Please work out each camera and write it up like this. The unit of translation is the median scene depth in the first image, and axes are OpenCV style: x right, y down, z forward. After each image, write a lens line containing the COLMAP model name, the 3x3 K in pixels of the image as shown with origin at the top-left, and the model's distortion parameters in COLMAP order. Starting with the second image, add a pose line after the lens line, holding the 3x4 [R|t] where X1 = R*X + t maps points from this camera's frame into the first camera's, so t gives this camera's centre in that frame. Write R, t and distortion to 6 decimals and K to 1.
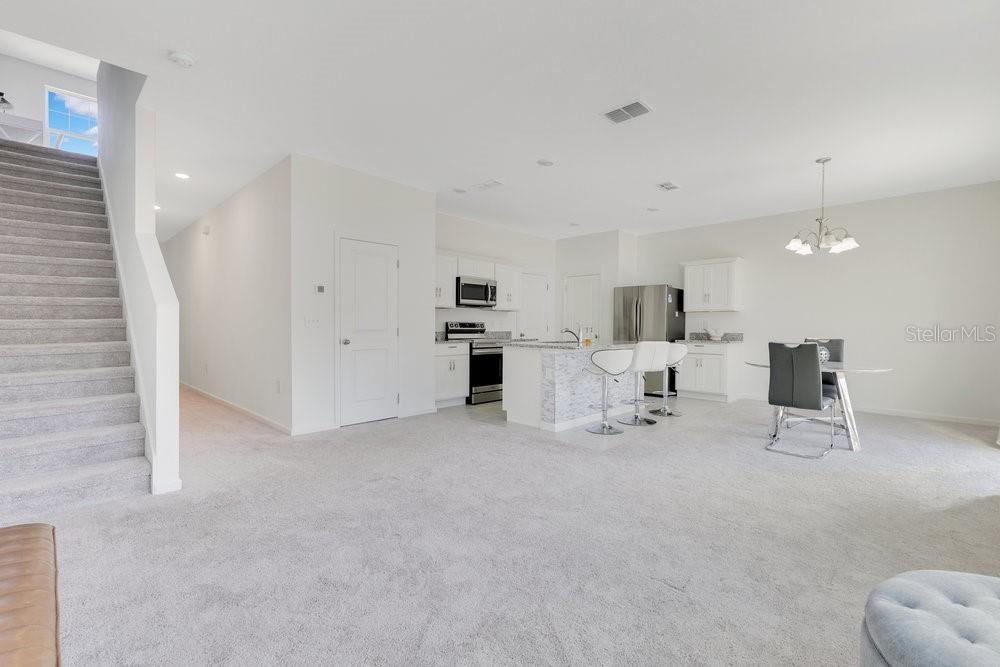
lens RADIAL K [[452.2, 0, 497.8], [0, 452.2, 330.6], [0, 0, 1]] dist [0.014458, -0.000033]
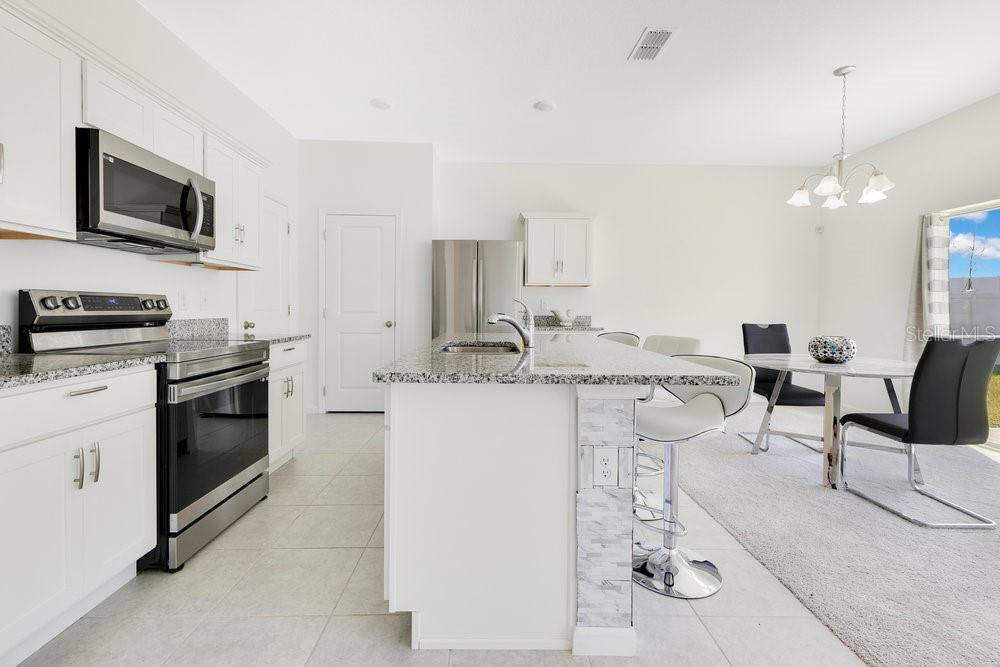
lens RADIAL K [[452.2, 0, 506.1], [0, 452.2, 317.0], [0, 0, 1]] dist [0.014458, -0.000033]
pose [[0.698499, -0.015938, 0.715433, -0.107606], [0.003232, 0.999812, 0.019118, -0.007396], [-0.715604, -0.011041, 0.698419, 0.600199]]
